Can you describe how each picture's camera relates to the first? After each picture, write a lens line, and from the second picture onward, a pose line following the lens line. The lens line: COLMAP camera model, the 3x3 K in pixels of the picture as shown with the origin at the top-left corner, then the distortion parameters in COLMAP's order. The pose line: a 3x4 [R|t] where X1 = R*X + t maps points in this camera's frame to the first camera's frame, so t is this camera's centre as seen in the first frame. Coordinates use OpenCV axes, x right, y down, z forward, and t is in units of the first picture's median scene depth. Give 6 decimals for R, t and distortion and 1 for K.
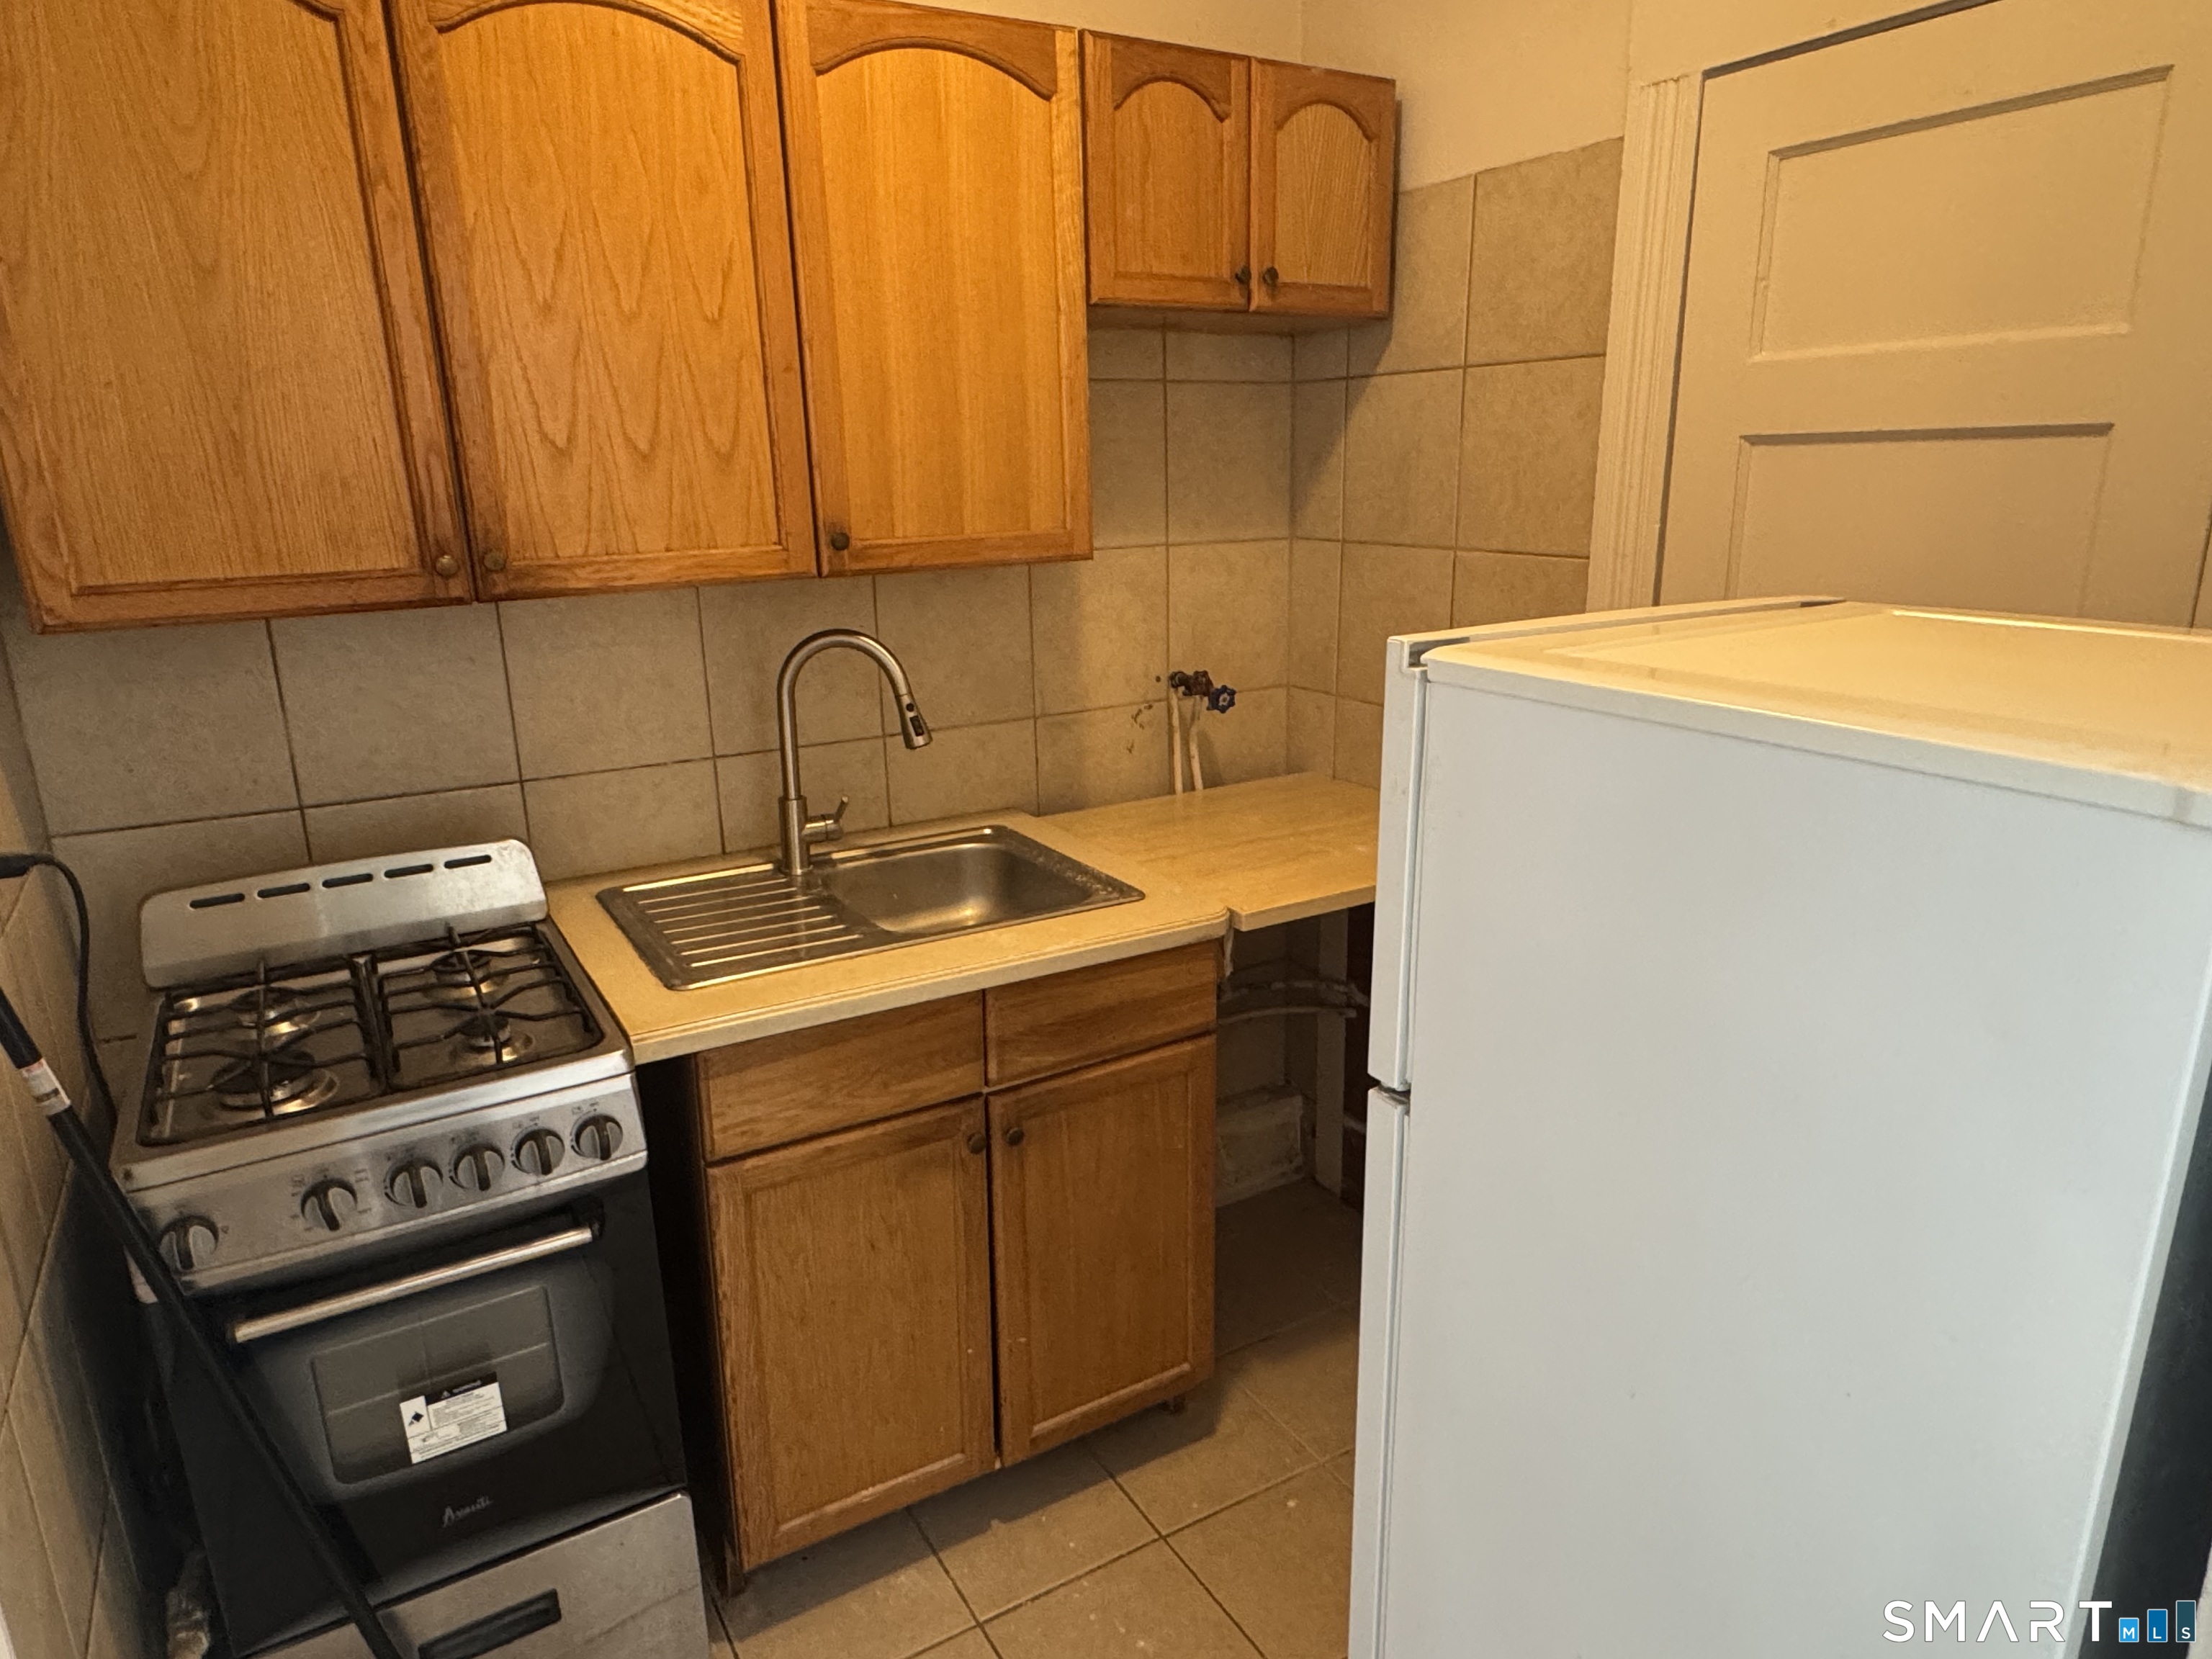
lens RADIAL K [[1347.6, 0, 1101.5], [0, 1347.6, 831.1], [0, 0, 1]] dist [-0.003811, 0.002626]
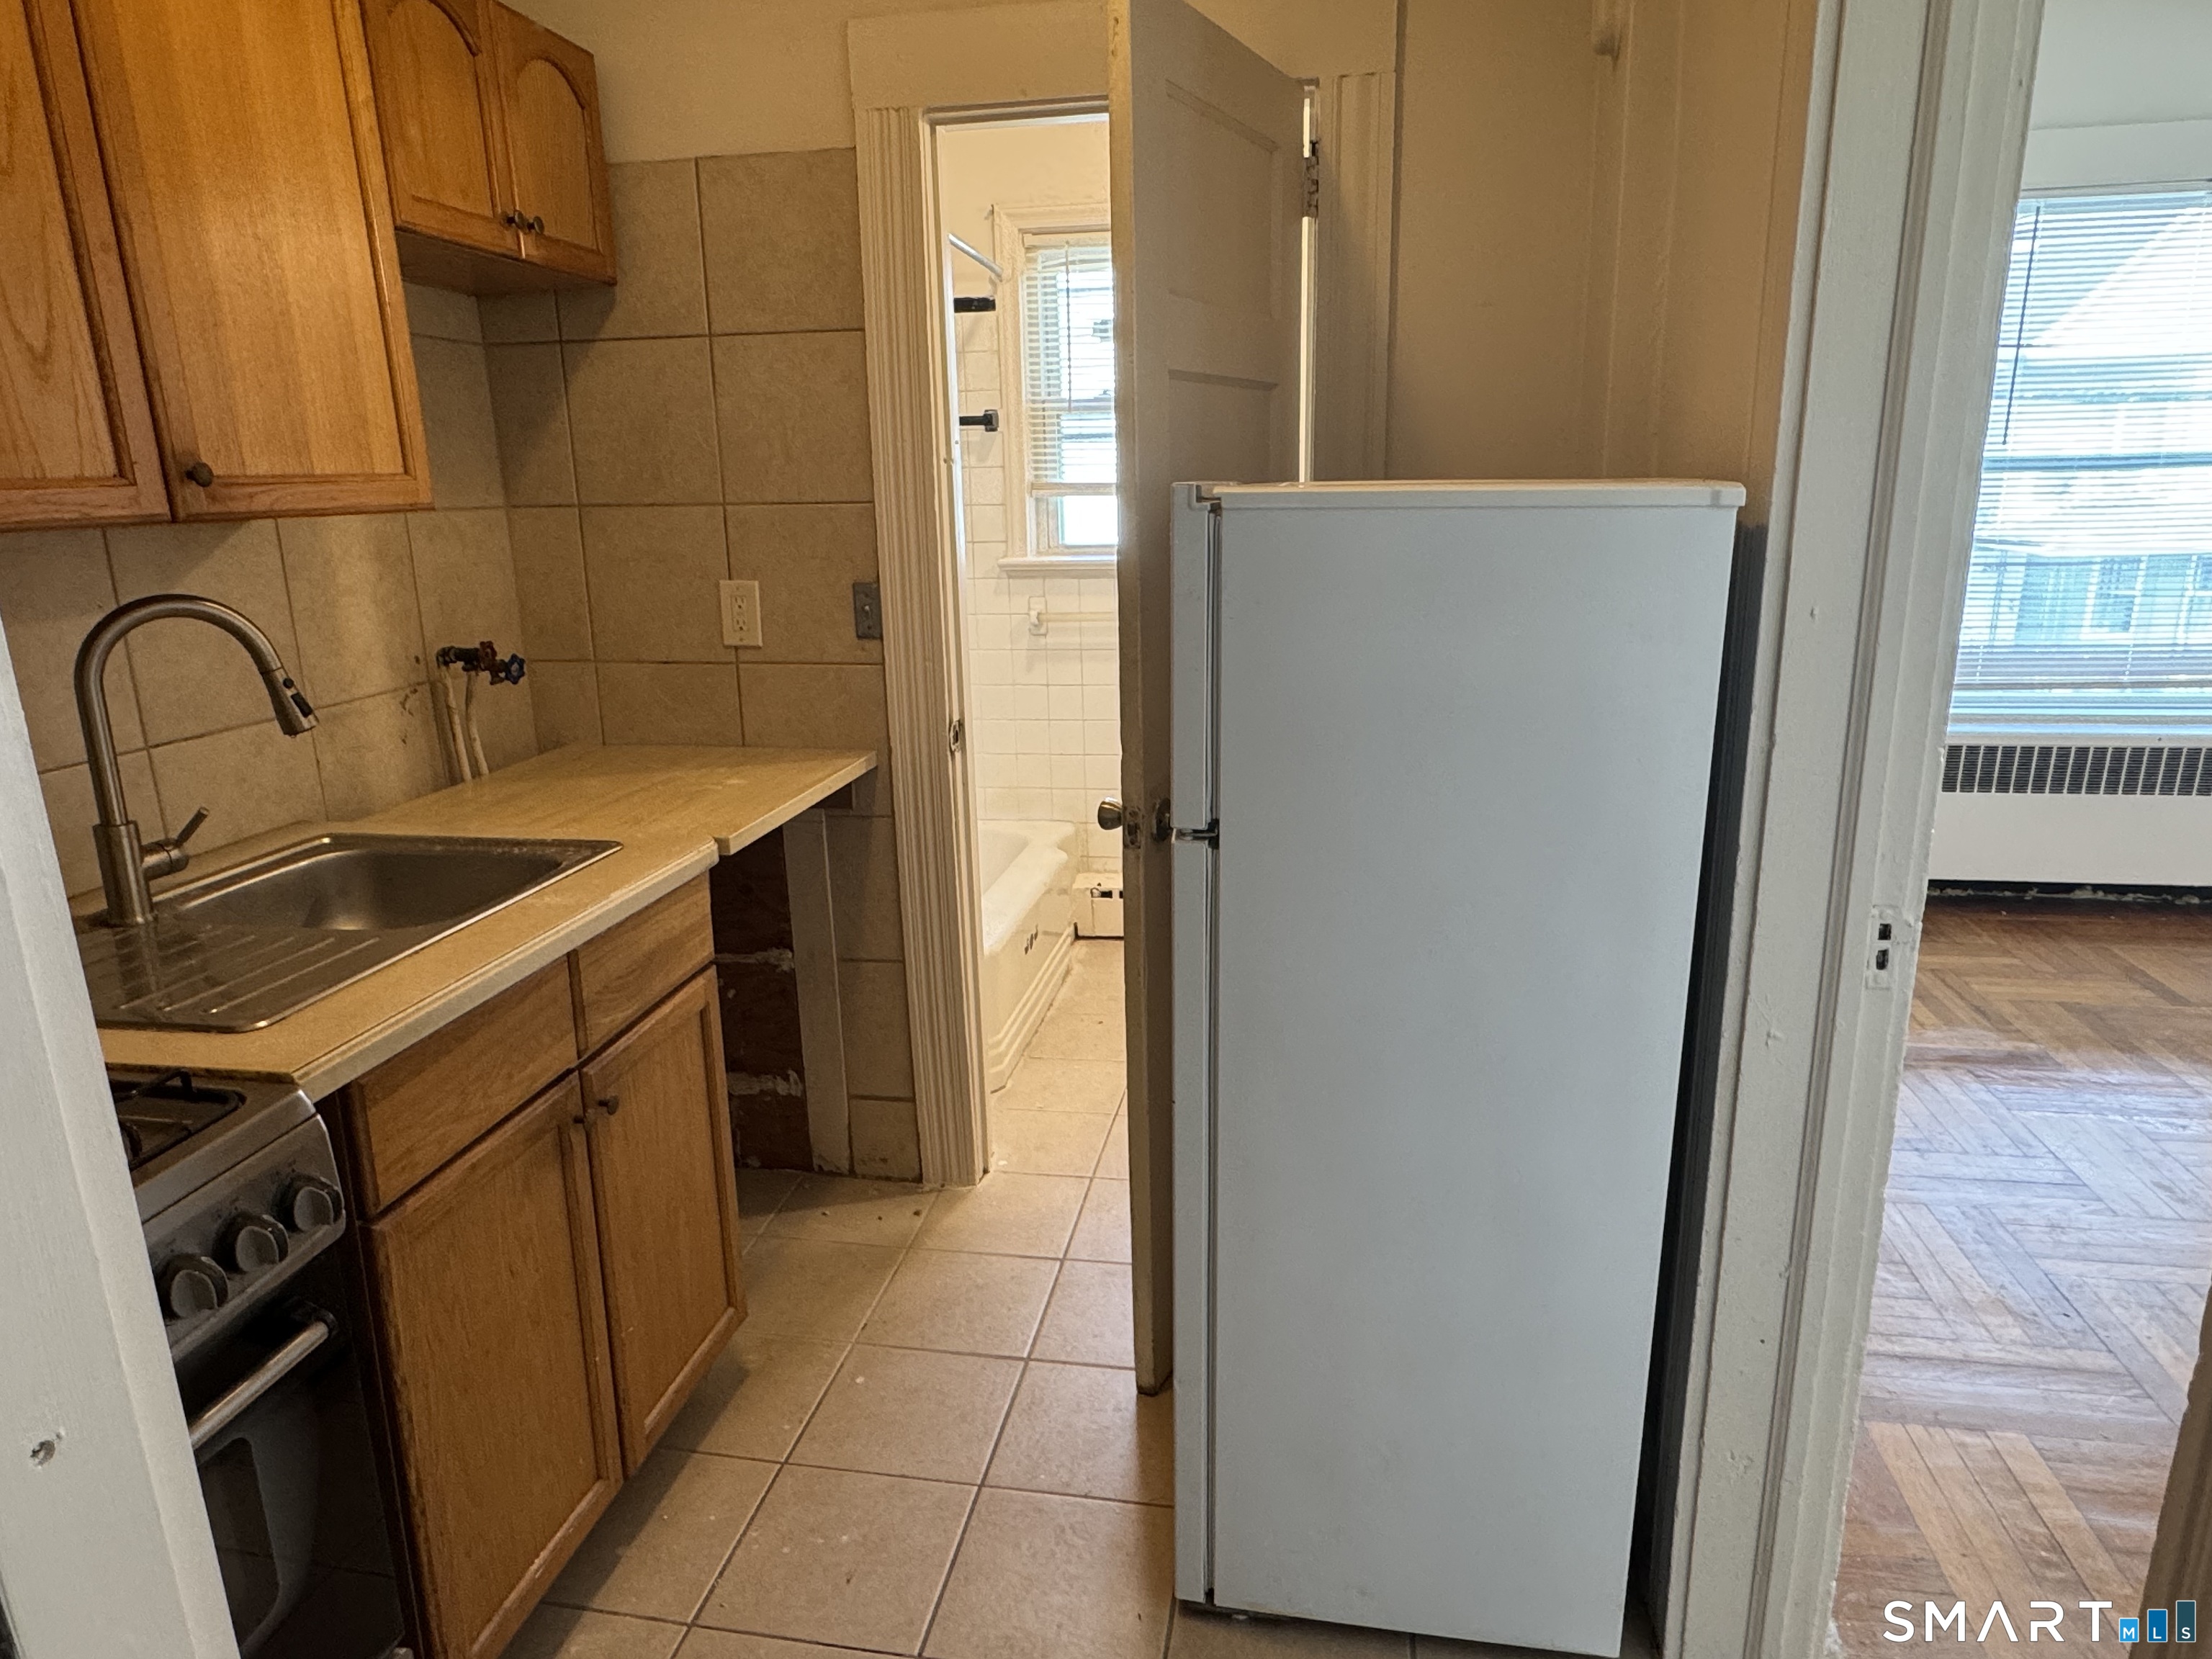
lens RADIAL K [[1347.6, 0, 1097.1], [0, 1347.6, 820.3], [0, 0, 1]] dist [-0.003811, 0.002626]
pose [[0.655782, -0.180305, 0.733103, -0.416155], [0.206620, 0.976850, 0.055426, 0.044485], [-0.726126, 0.115126, 0.677855, 0.086372]]
